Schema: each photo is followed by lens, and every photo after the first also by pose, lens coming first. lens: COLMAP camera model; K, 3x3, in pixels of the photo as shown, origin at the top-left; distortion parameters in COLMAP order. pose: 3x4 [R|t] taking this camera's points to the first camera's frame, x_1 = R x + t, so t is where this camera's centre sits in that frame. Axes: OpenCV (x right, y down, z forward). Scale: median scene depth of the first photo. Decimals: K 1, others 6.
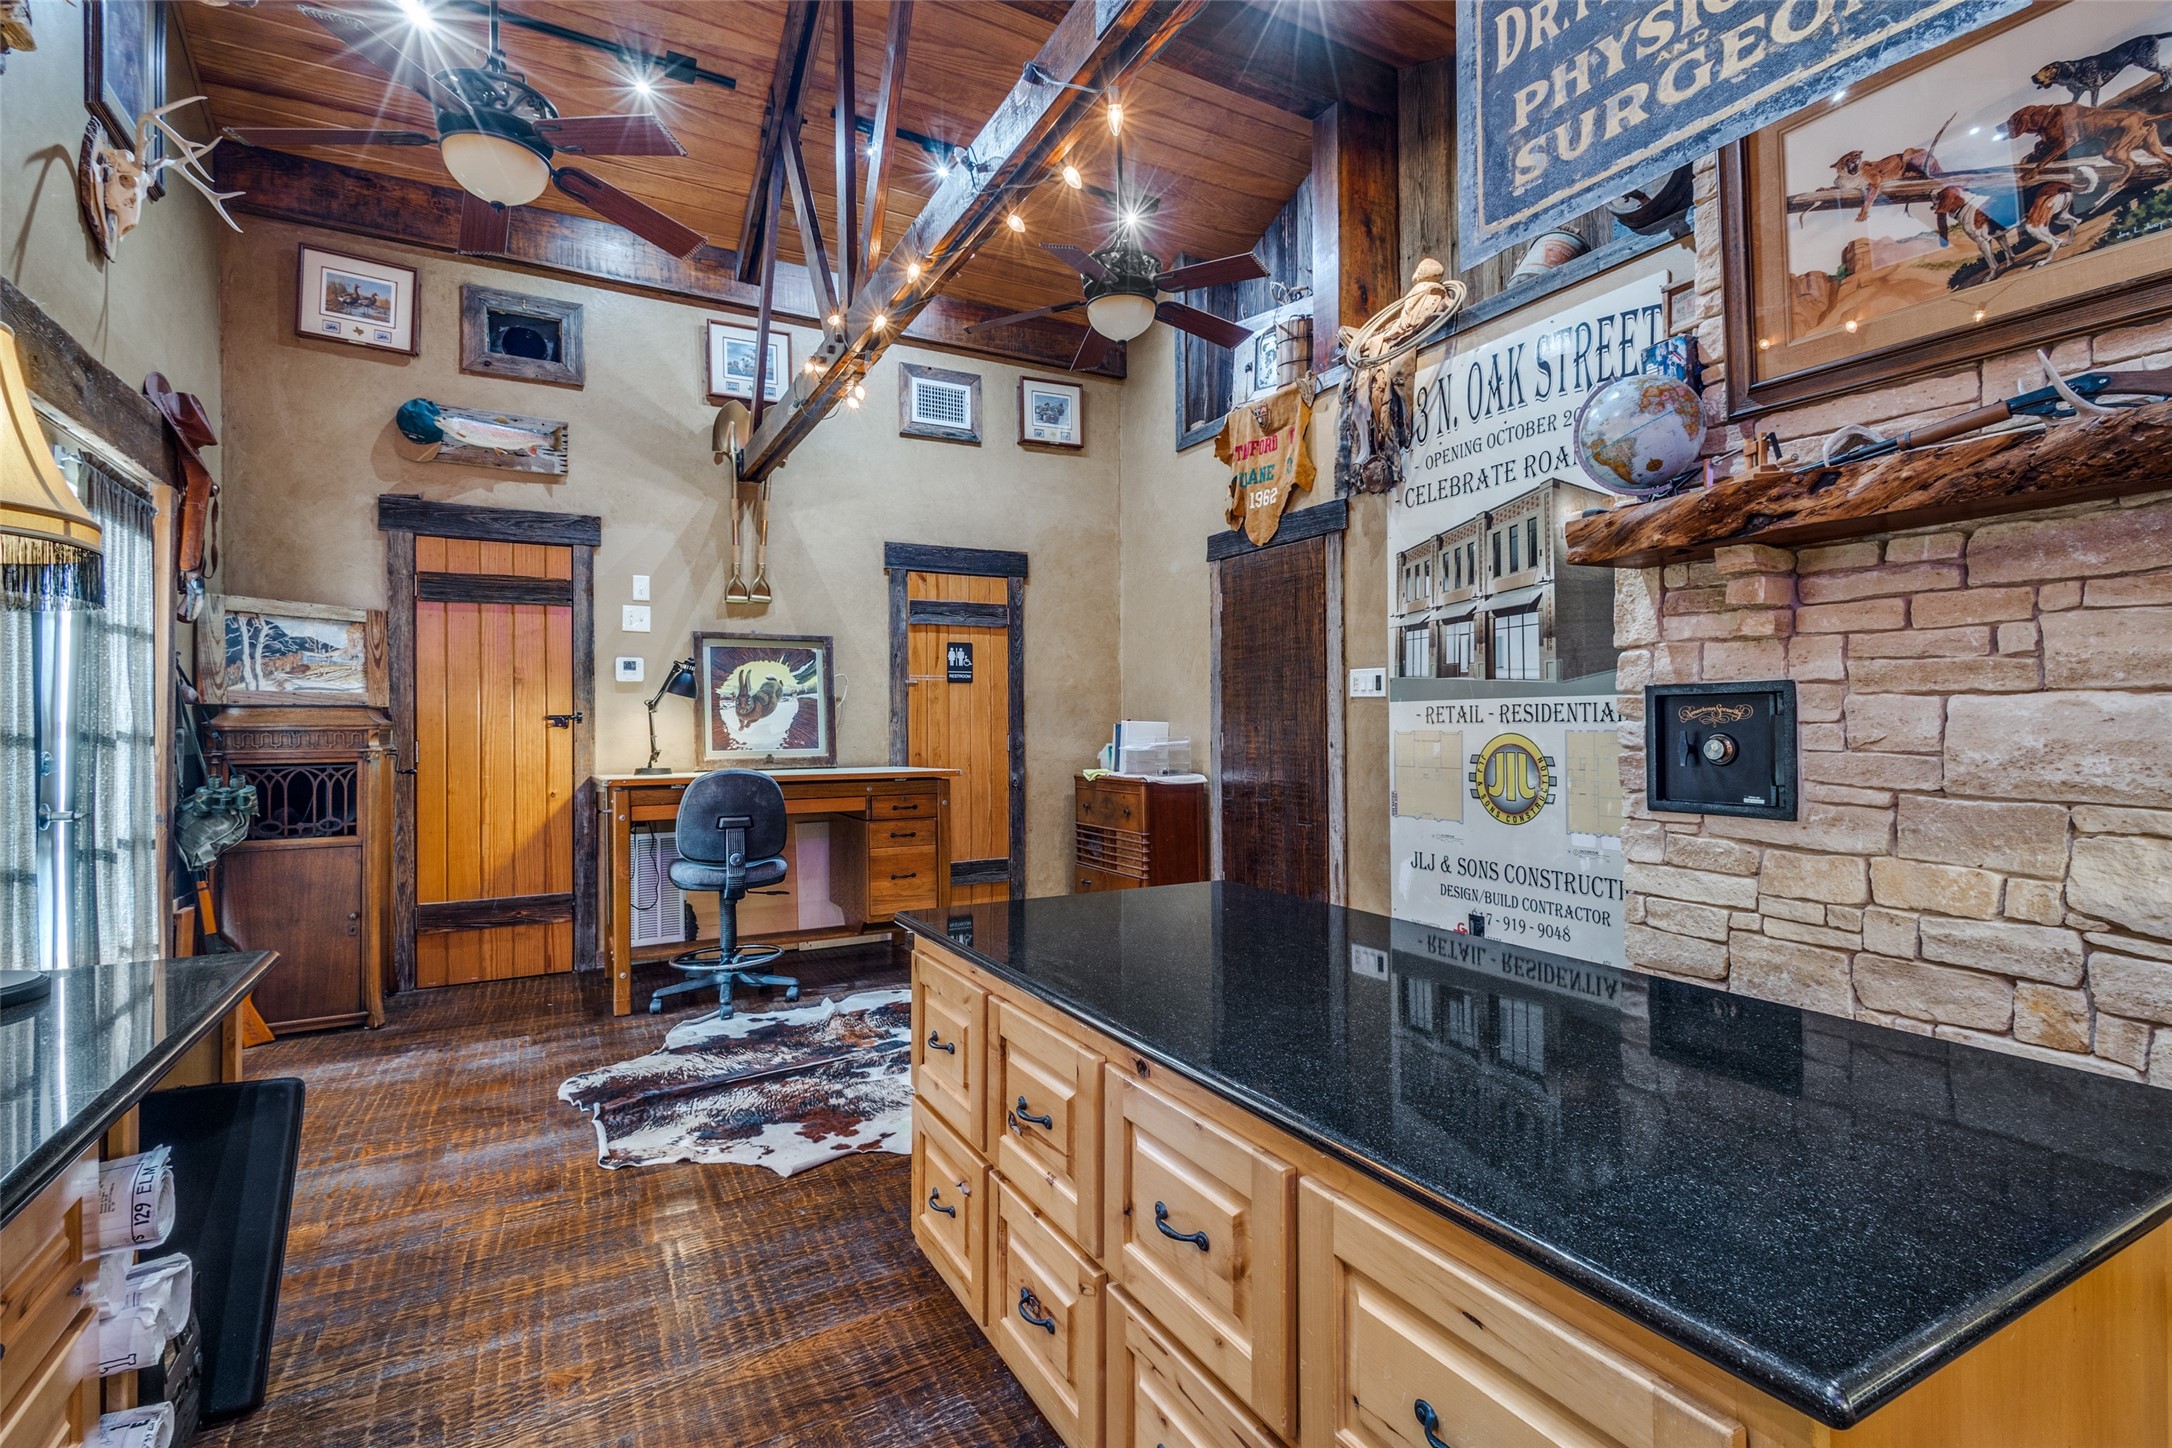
lens RADIAL K [[1006.3, 0, 1086.0], [0, 1006.3, 724.0], [0, 0, 1]] dist [0.012163, -0.000349]
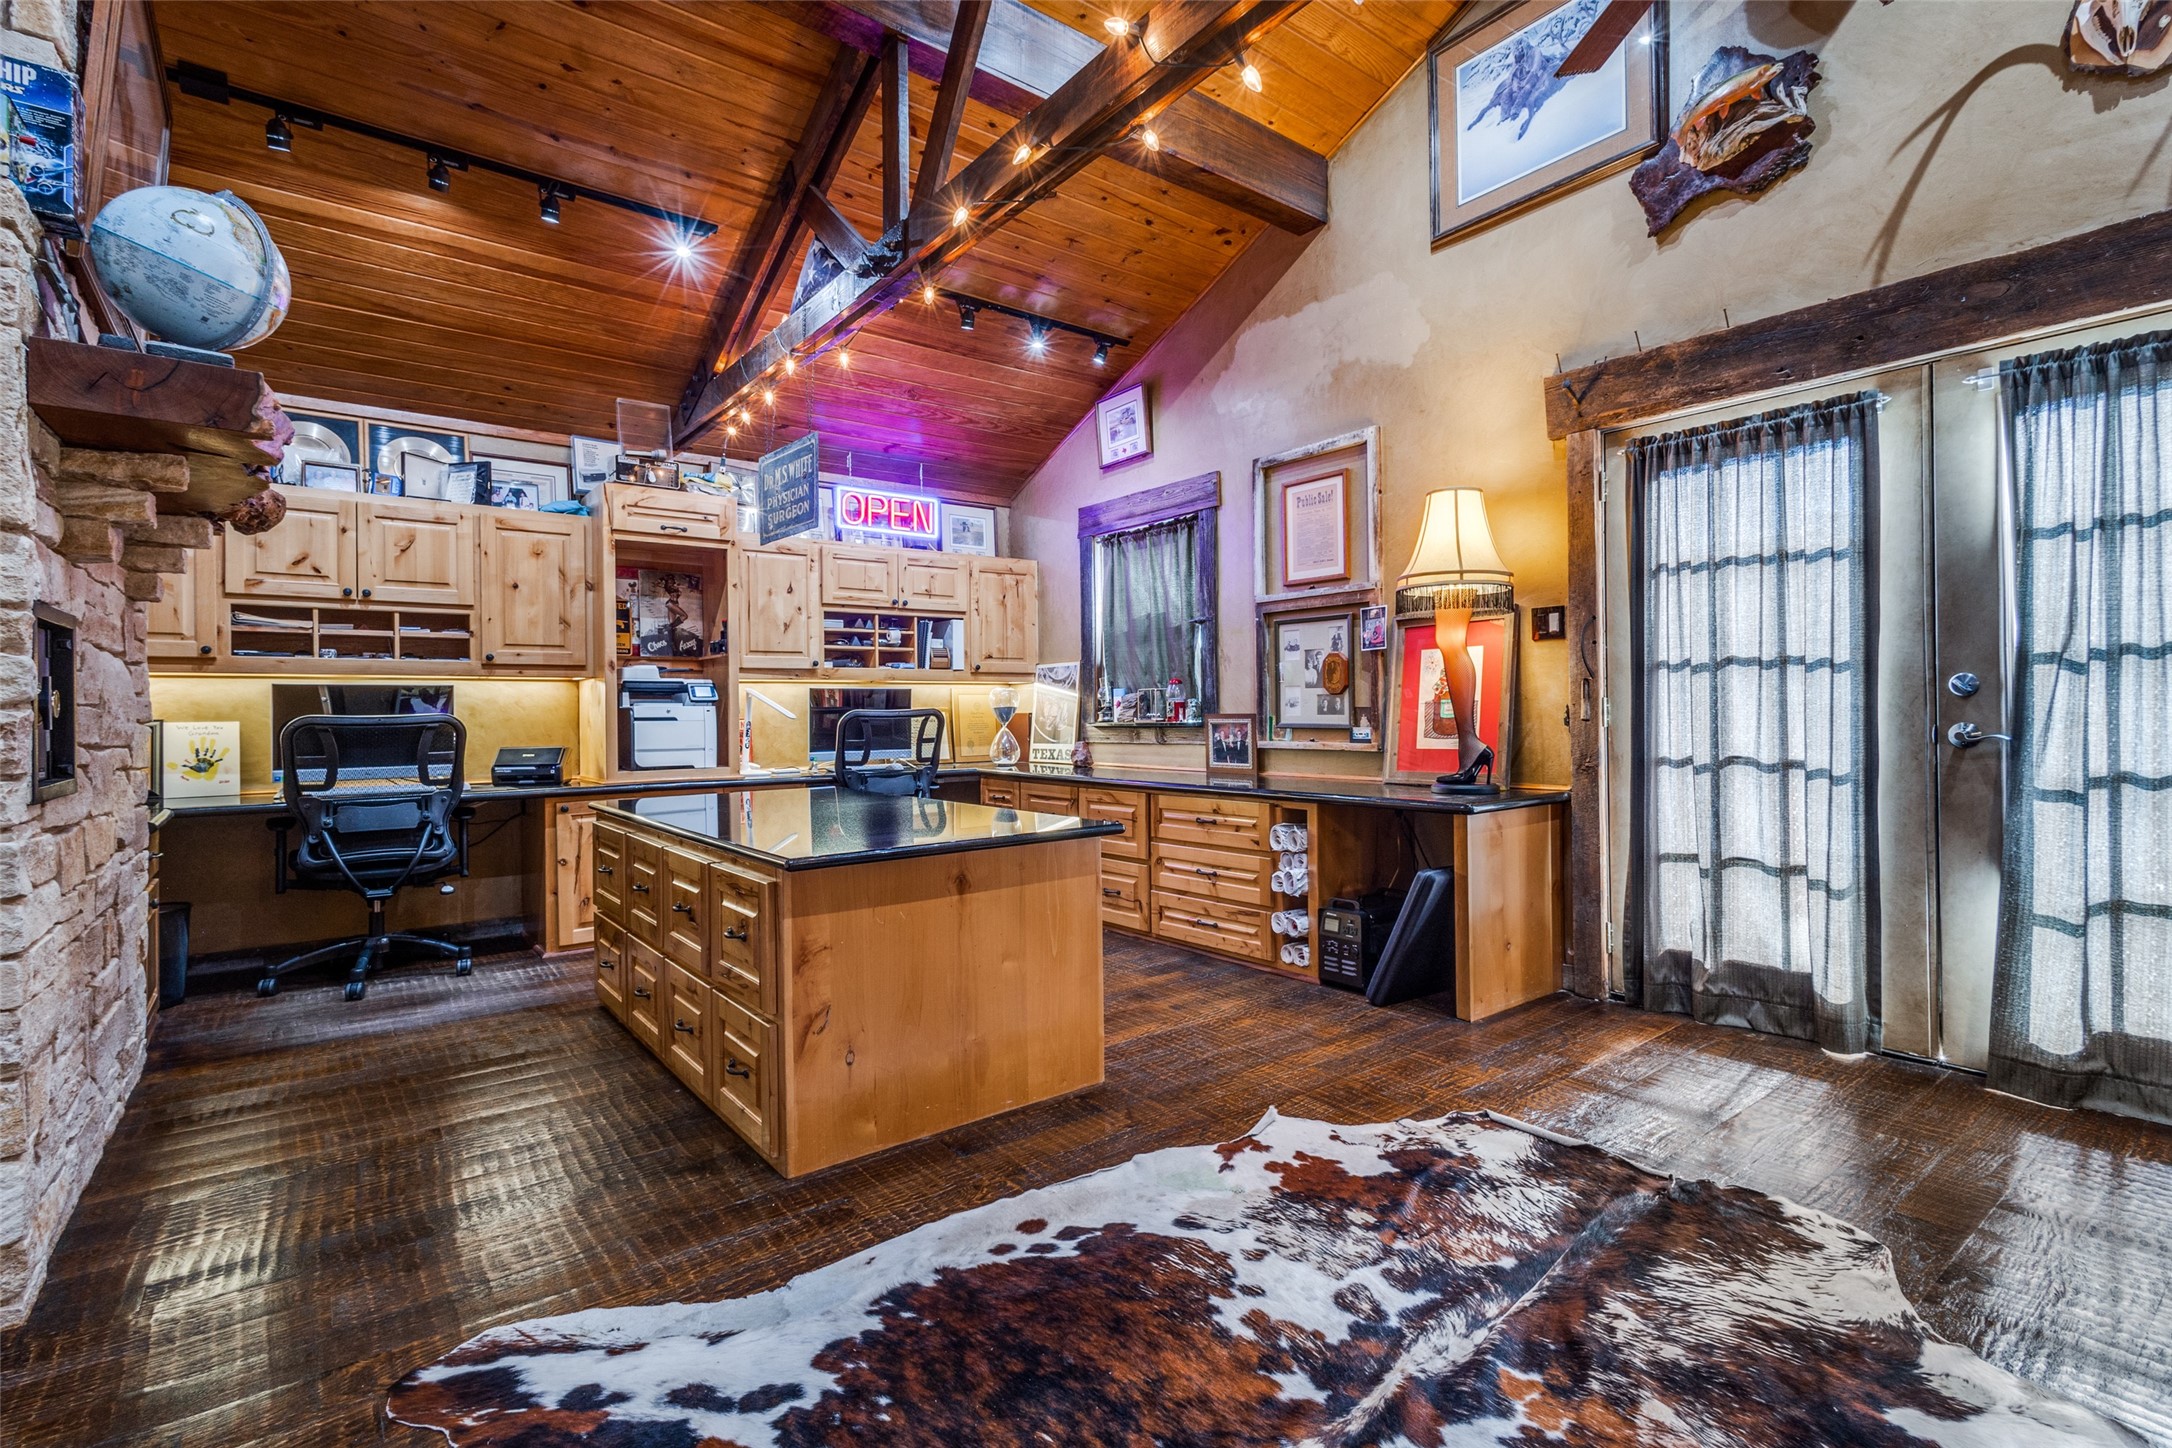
lens RADIAL K [[1006.3, 0, 1086.0], [0, 1006.3, 724.0], [0, 0, 1]] dist [0.012163, -0.000349]
pose [[-0.988195, 0.022795, -0.151496, 0.019595], [0.020516, 0.999652, 0.016589, 0.032355], [0.151821, 0.013285, -0.988319, 1.384919]]
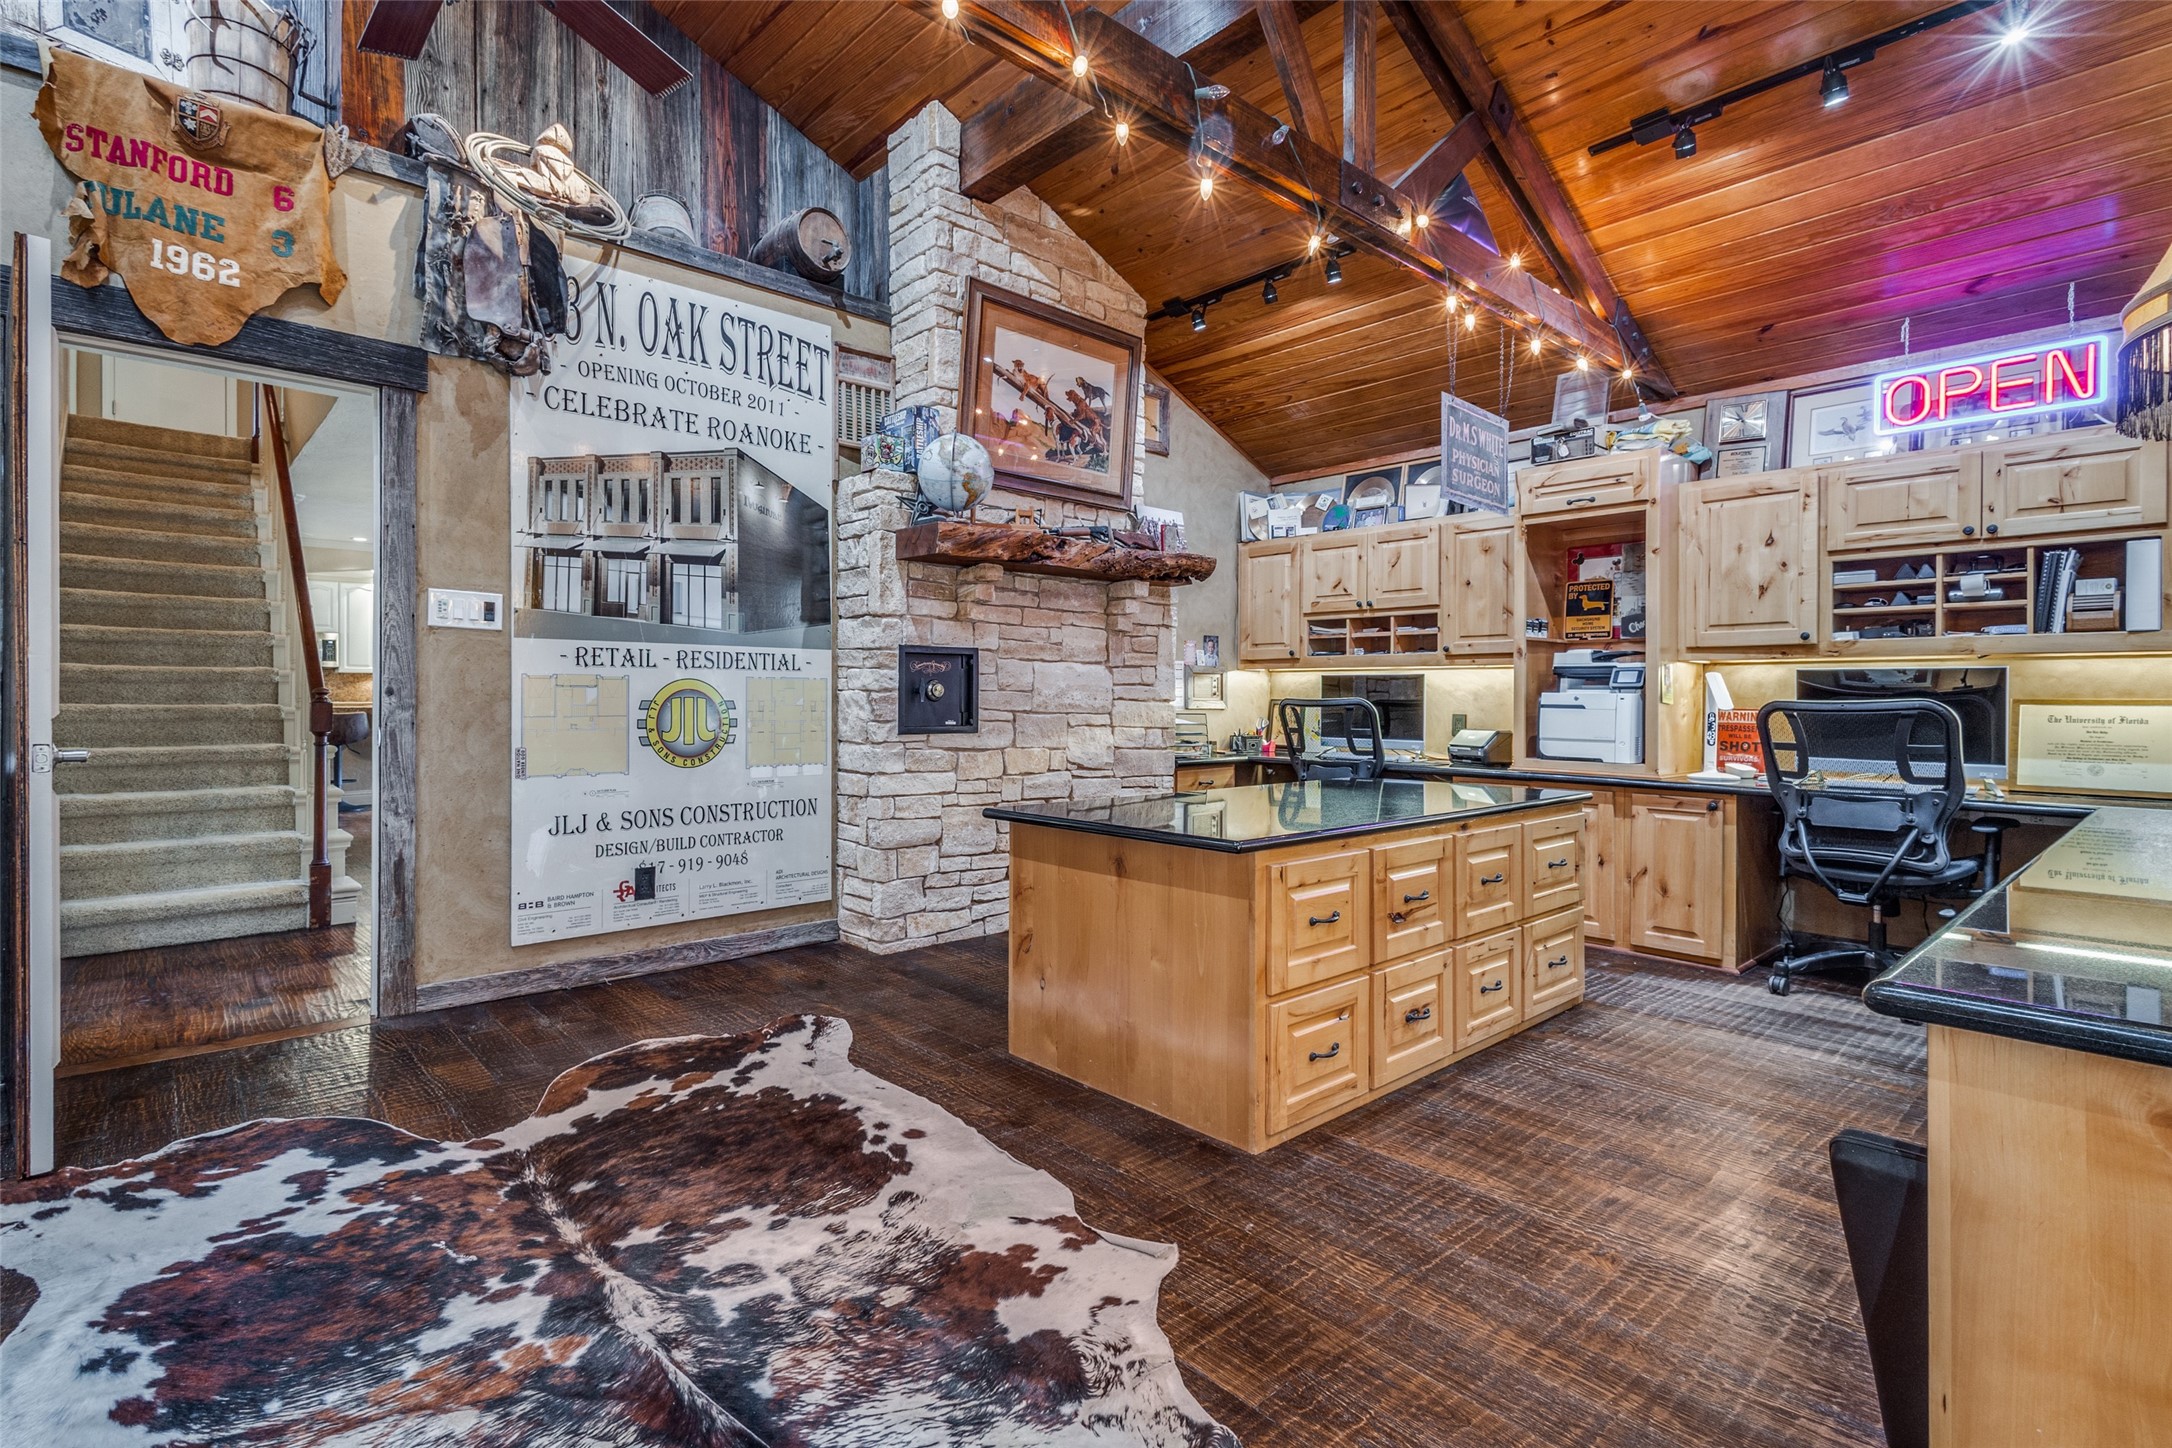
lens RADIAL K [[1023.3, 0, 1076.9], [0, 1023.3, 709.7], [0, 0, 1]] dist [0.013745, 0.000213]
pose [[-0.226777, -0.003380, 0.973941, -0.708006], [-0.002579, 0.999993, 0.002870, 0.037951], [-0.973943, -0.001861, -0.226784, 0.882080]]
